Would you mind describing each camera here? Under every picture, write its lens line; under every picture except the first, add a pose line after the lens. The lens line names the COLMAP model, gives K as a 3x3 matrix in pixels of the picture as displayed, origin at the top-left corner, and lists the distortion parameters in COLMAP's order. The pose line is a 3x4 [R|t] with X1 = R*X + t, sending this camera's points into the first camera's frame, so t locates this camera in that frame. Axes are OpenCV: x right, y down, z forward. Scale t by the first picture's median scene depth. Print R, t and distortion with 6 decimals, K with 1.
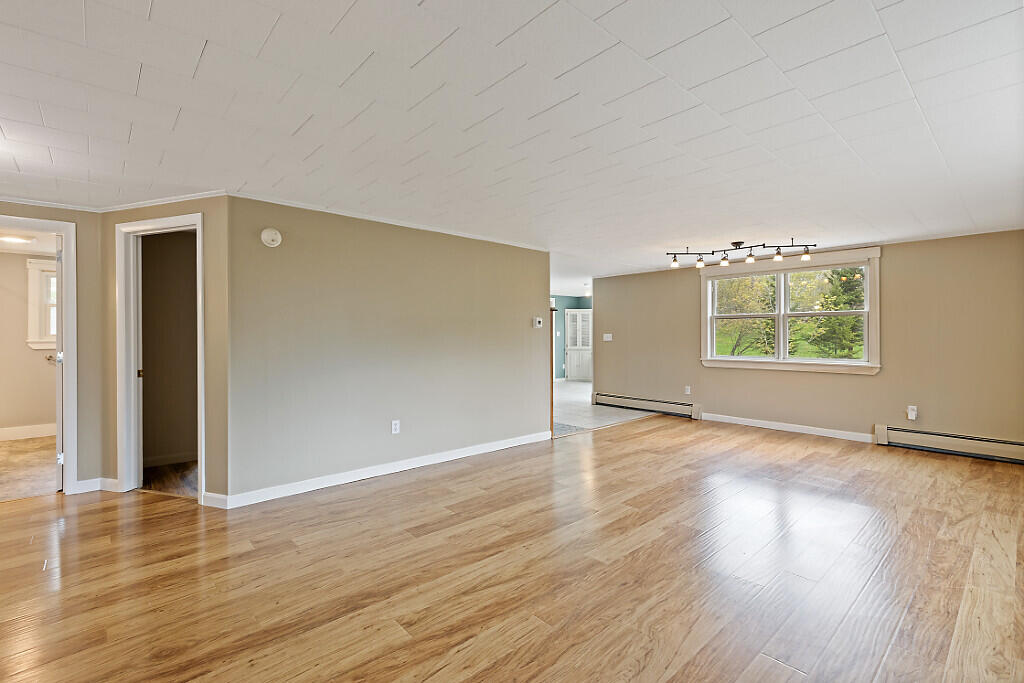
lens RADIAL K [[462.2, 0, 505.1], [0, 462.2, 334.8], [0, 0, 1]] dist [-0.000078, -0.000591]
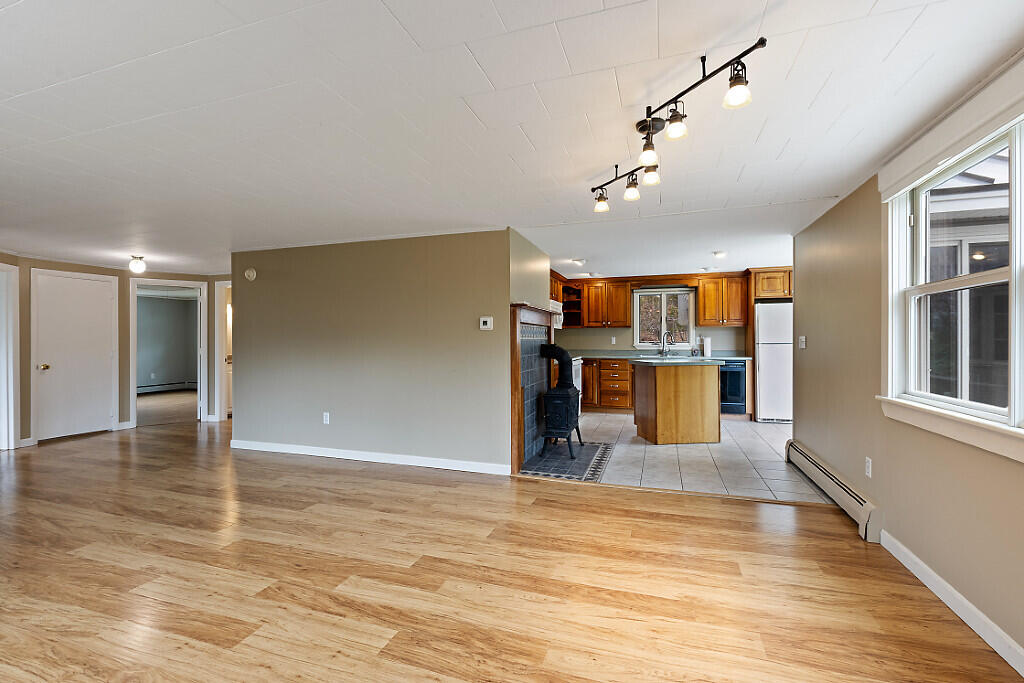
lens RADIAL K [[462.2, 0, 505.1], [0, 462.2, 334.8], [0, 0, 1]] dist [-0.000078, -0.000591]
pose [[0.489532, -0.006241, -0.871963, 1.055876], [0.001412, 0.999979, -0.006364, -0.003173], [0.871984, 0.001884, 0.489530, 0.863945]]
